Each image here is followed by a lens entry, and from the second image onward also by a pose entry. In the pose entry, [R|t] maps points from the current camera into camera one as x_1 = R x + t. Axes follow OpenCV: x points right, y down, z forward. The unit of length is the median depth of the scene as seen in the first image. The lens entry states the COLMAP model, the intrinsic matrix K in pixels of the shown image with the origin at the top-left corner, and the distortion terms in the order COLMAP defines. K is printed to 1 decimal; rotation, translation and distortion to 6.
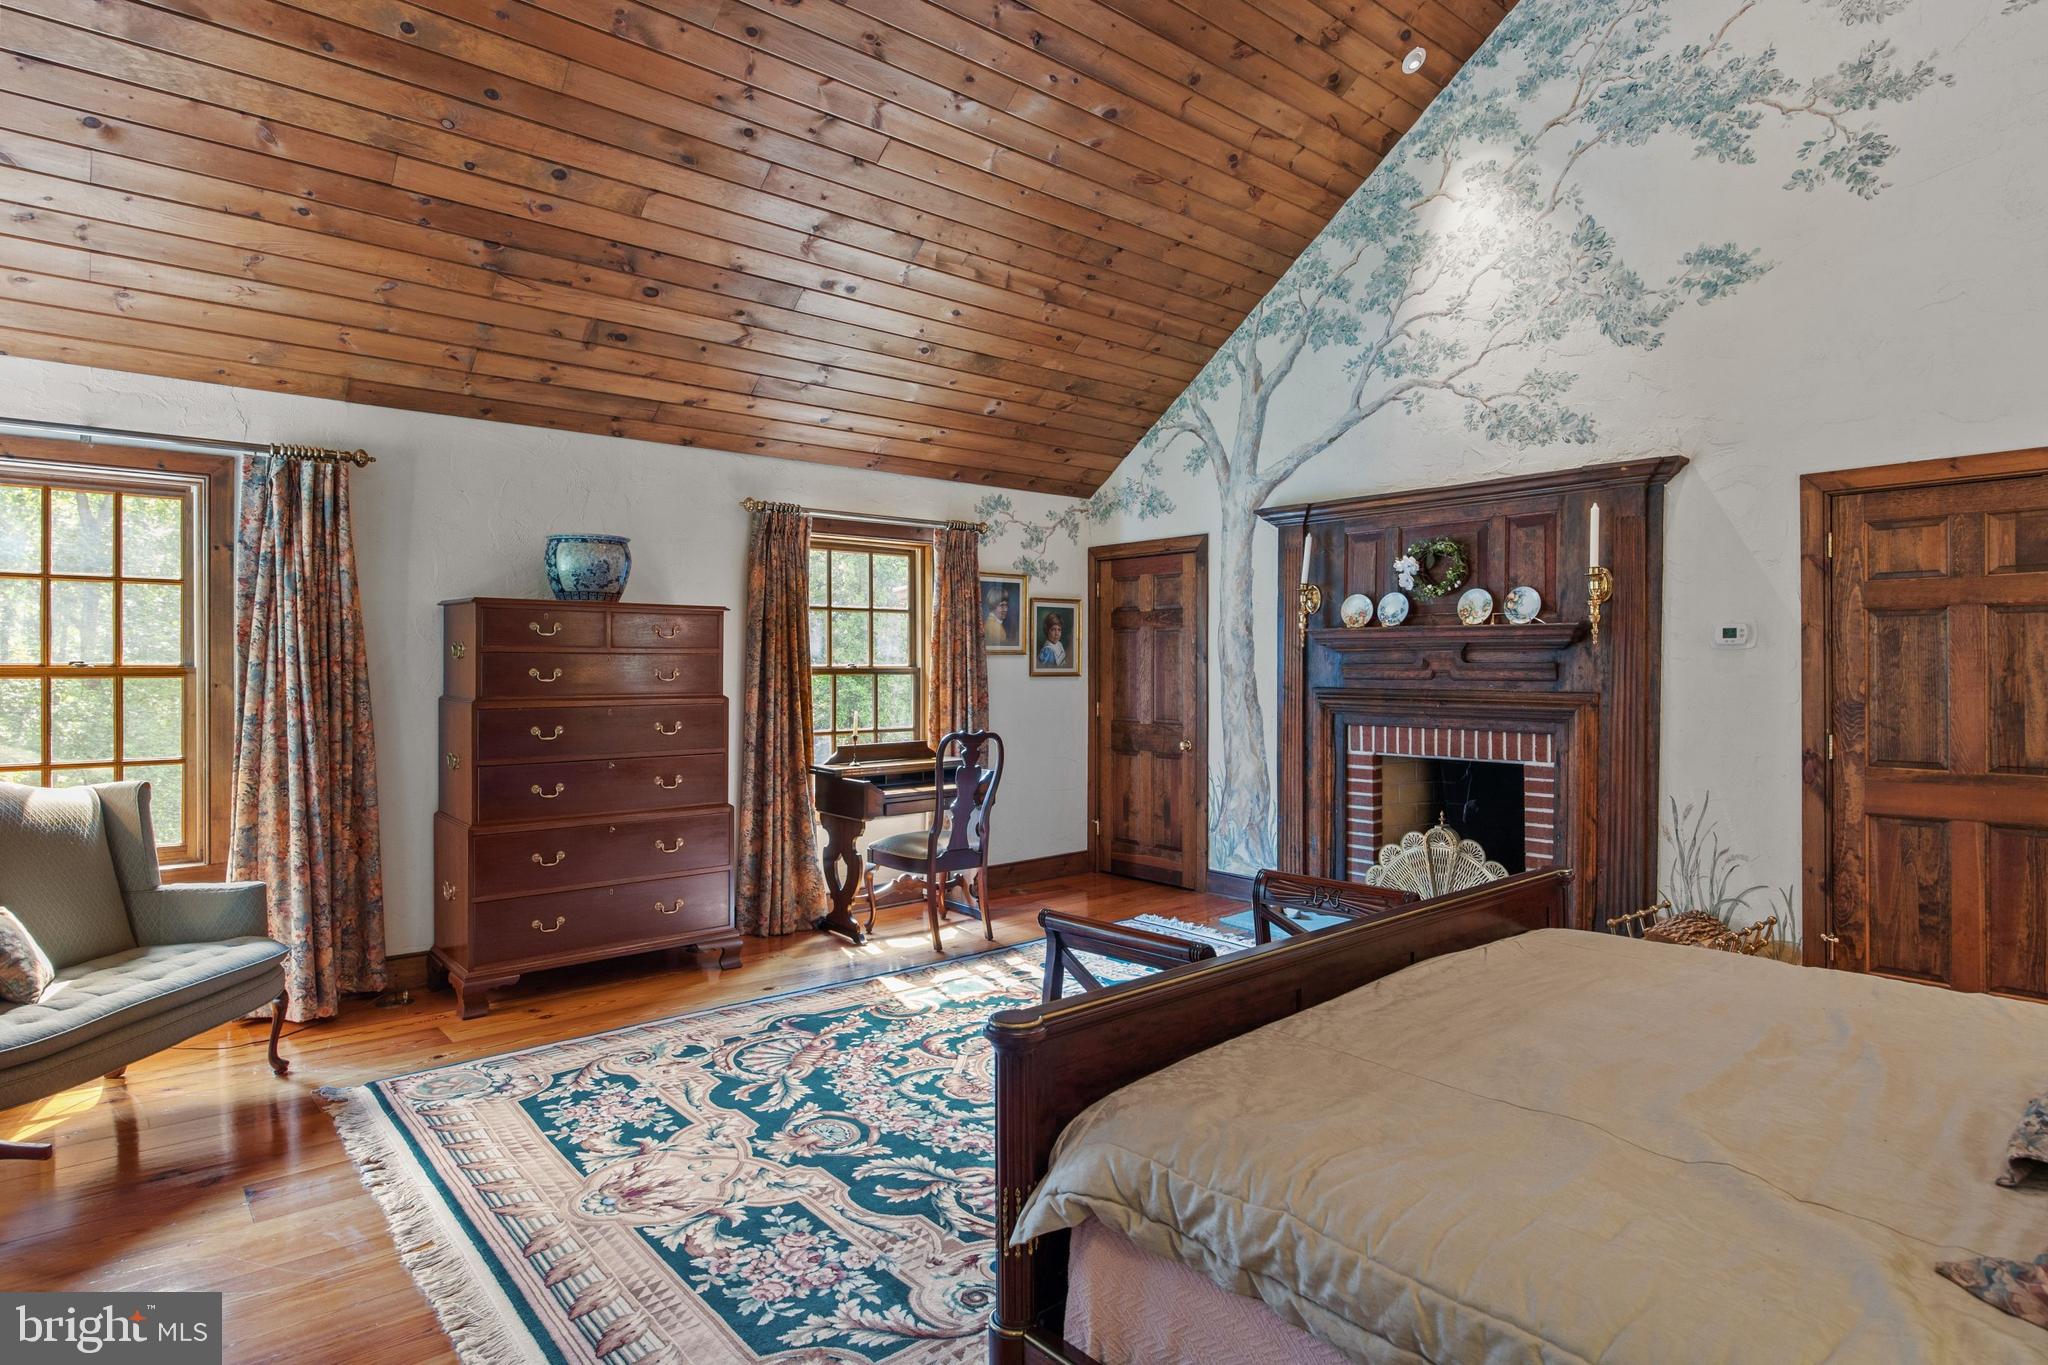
lens RADIAL K [[1119.8, 0, 1024.0], [0, 1119.8, 682.5], [0, 0, 1]] dist [0.000154, 0.000249]
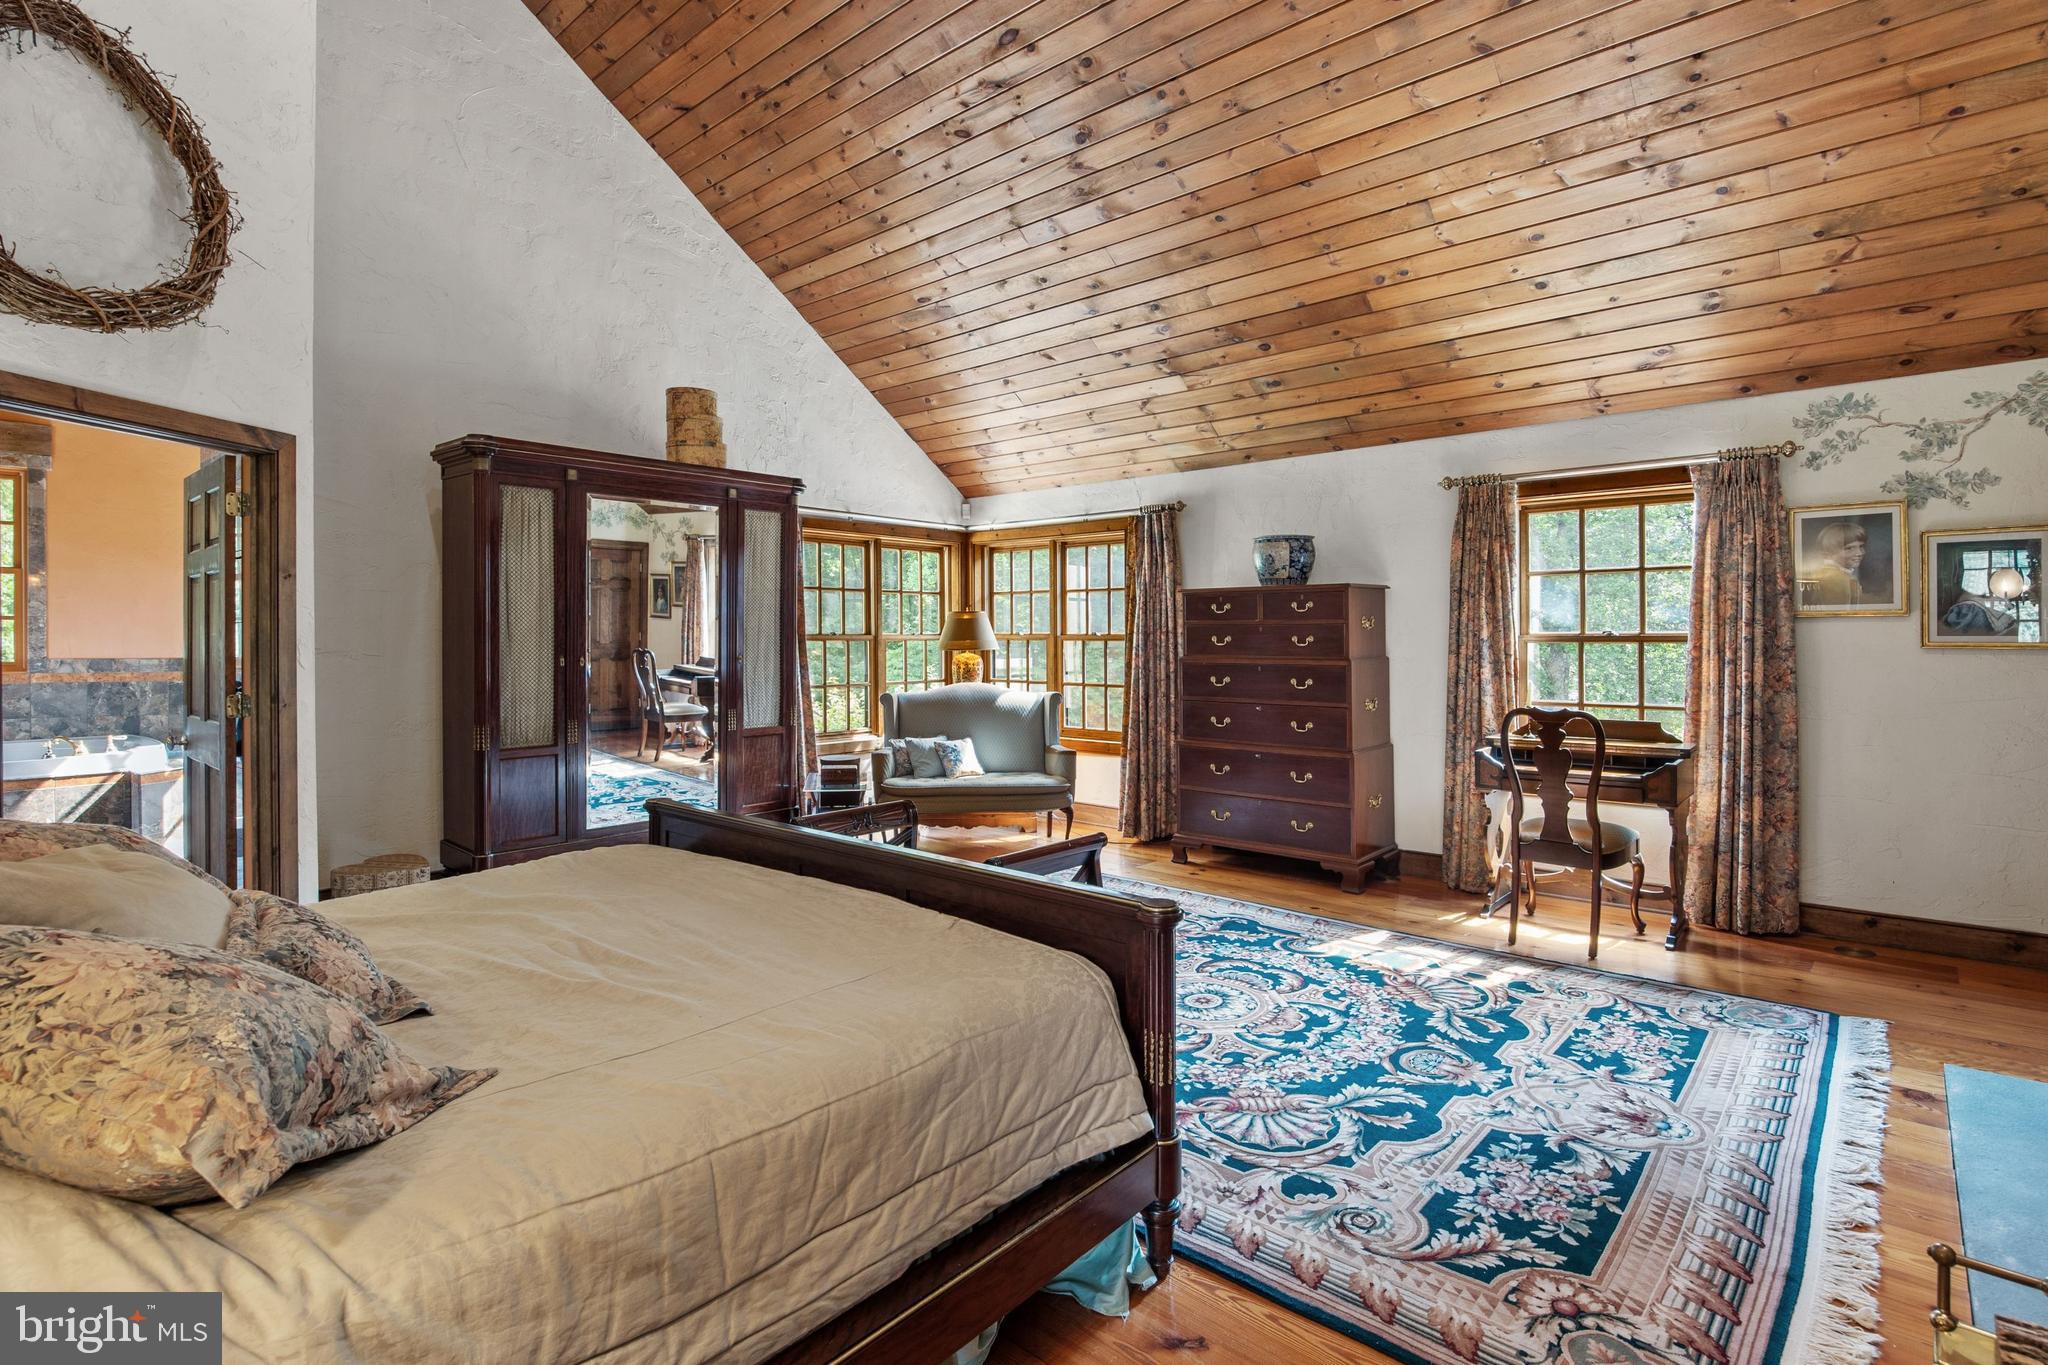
lens RADIAL K [[979.8, 0, 1027.6], [0, 979.8, 653.0], [0, 0, 1]] dist [-0.001036, -0.000210]
pose [[0.144916, 0.015857, -0.989317, 0.622964], [-0.013222, 0.999813, 0.014088, -0.004076], [0.989356, 0.011039, 0.145098, 0.462295]]
